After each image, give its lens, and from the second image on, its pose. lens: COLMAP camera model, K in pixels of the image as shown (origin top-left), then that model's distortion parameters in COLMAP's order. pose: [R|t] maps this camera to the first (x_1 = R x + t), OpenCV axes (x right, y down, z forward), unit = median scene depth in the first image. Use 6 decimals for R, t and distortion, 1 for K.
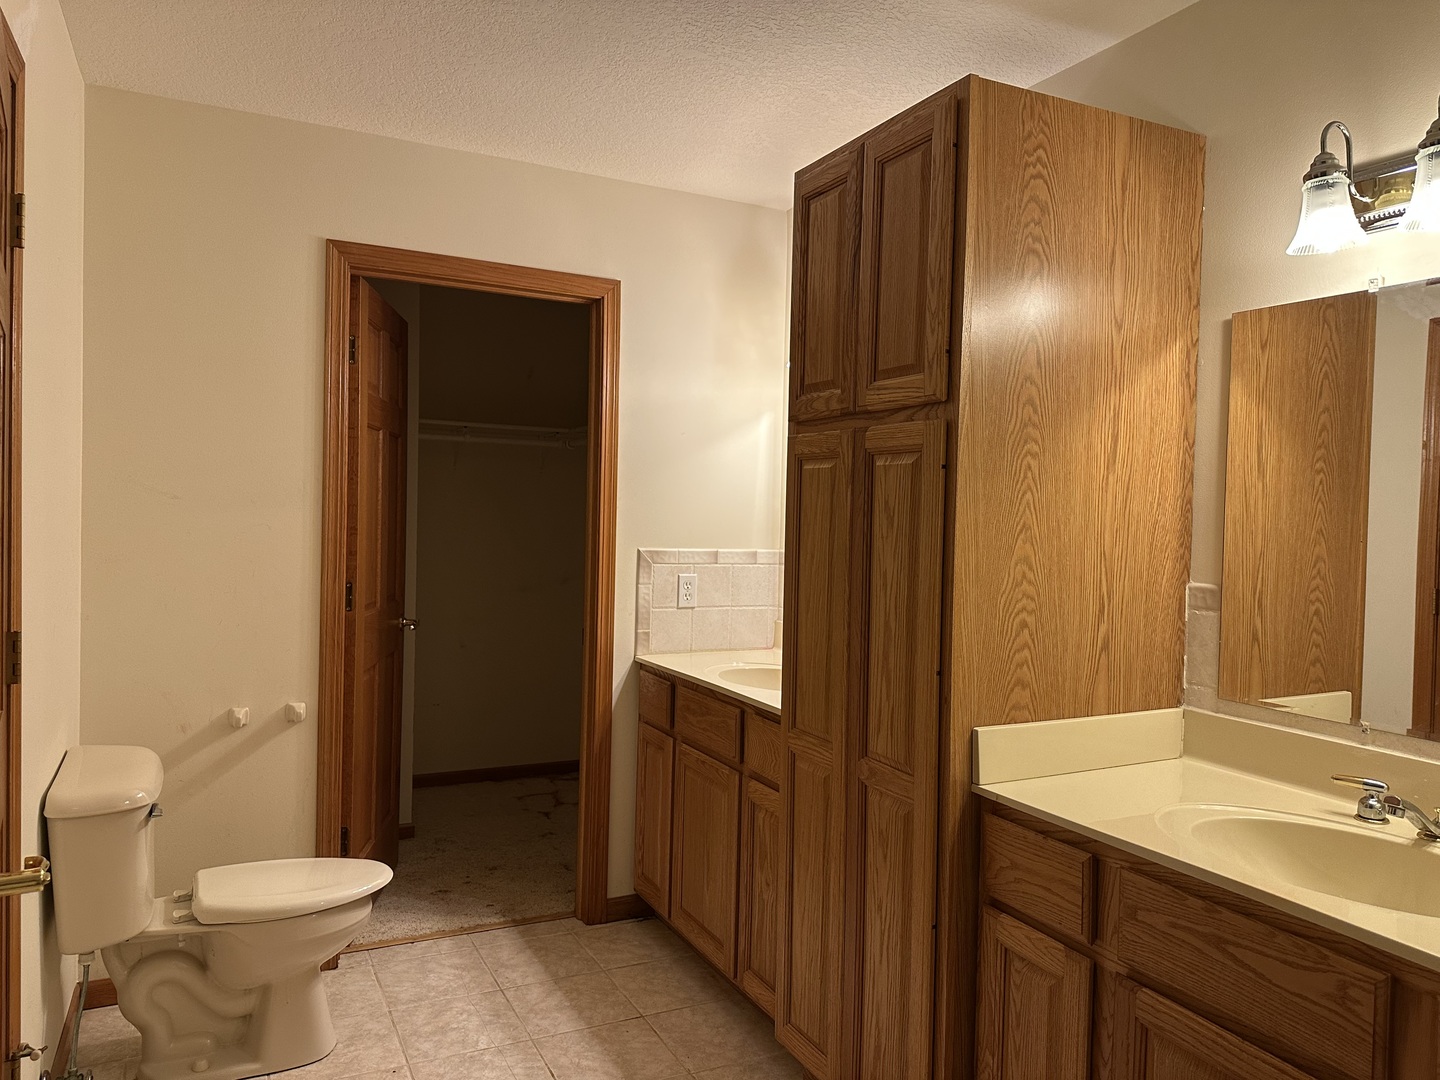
lens RADIAL K [[1012.1, 0, 717.9], [0, 1012.1, 530.6], [0, 0, 1]] dist [0.084412, -0.119347]
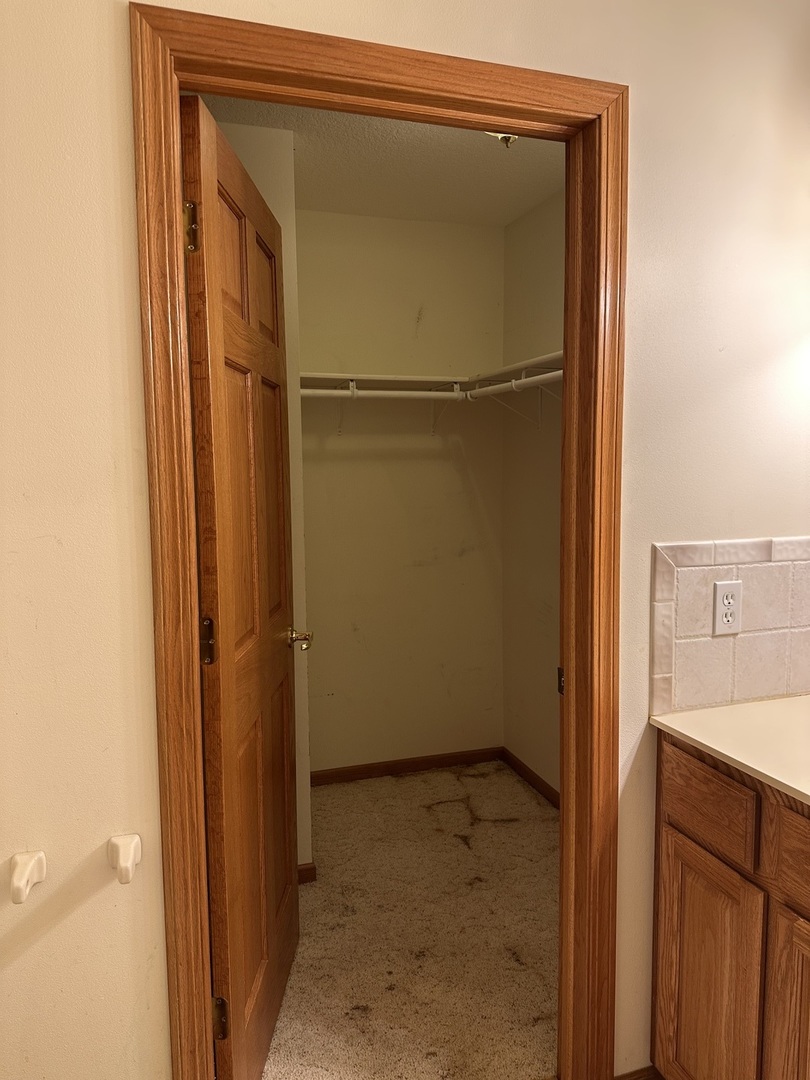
lens RADIAL K [[759.1, 0, 391.2], [0, 759.1, 539.4], [0, 0, 1]] dist [0.084412, -0.119347]
pose [[0.986016, -0.017632, -0.165713, -0.158513], [0.031144, 0.996364, 0.079296, -0.026914], [0.163712, -0.083348, 0.982981, 0.518712]]
